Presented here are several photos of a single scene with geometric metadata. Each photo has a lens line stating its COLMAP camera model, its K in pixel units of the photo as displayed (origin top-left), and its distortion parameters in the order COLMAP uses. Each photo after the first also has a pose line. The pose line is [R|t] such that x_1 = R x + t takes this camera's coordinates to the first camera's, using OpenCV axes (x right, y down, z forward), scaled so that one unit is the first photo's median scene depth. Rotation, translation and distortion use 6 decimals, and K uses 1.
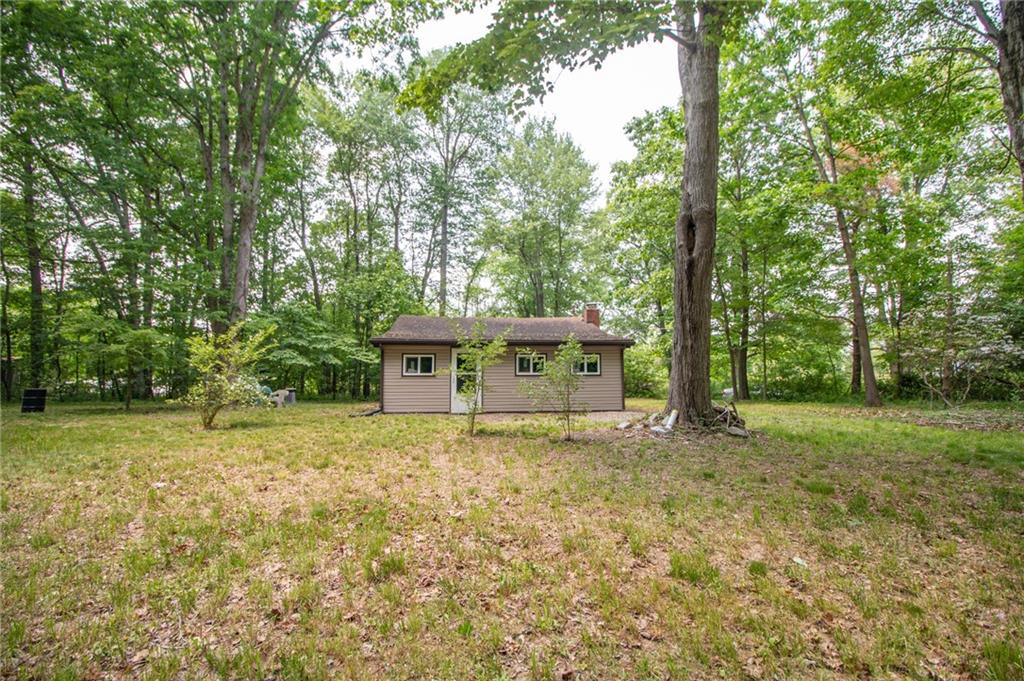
lens RADIAL K [[477.3, 0, 515.8], [0, 477.3, 342.8], [0, 0, 1]] dist [-0.004541, -0.010659]
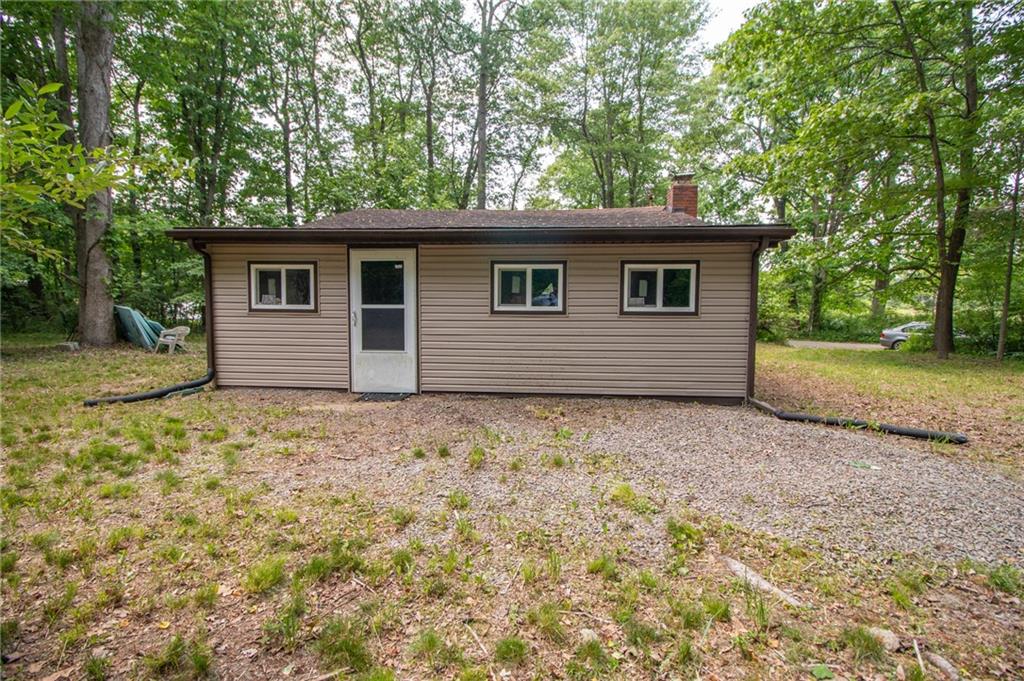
lens RADIAL K [[477.3, 0, 507.8], [0, 477.3, 341.3], [0, 0, 1]] dist [-0.004541, -0.010659]
pose [[0.981653, 0.025847, -0.188915, 0.095664], [0.002536, 0.988912, 0.148478, 0.029413], [0.190658, -0.146233, 0.970704, 0.562409]]
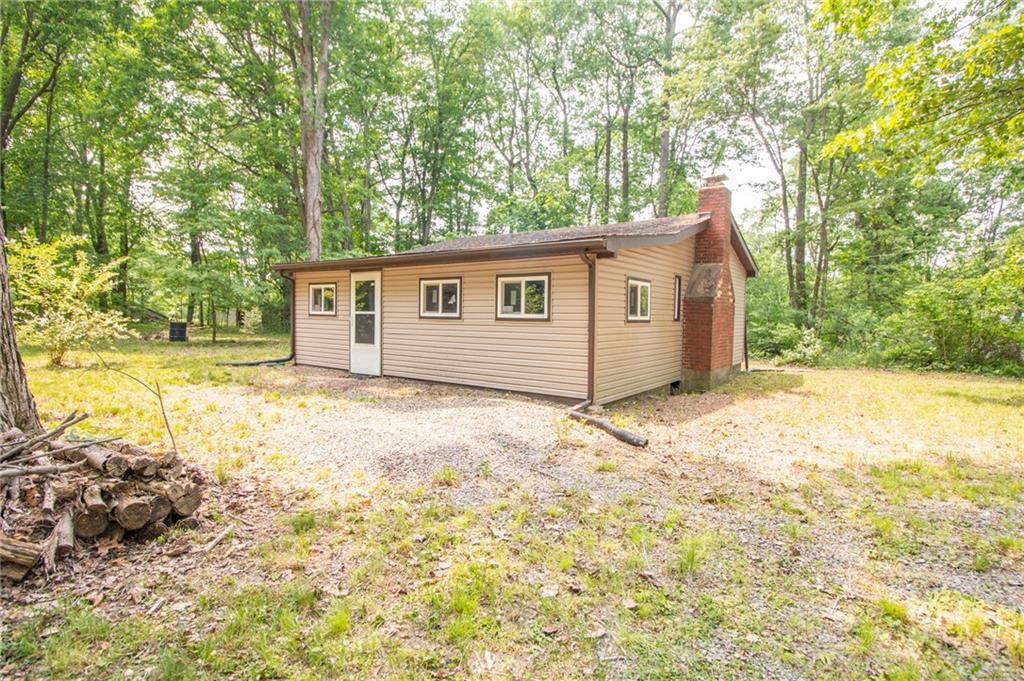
lens RADIAL K [[517.8, 0, 511.5], [0, 517.8, 337.0], [0, 0, 1]] dist [-0.027753, -0.000412]
pose [[0.729673, 0.046296, -0.682227, 0.494617], [0.034124, 0.993997, 0.103950, 0.030671], [0.682944, -0.099130, 0.723713, 0.613309]]
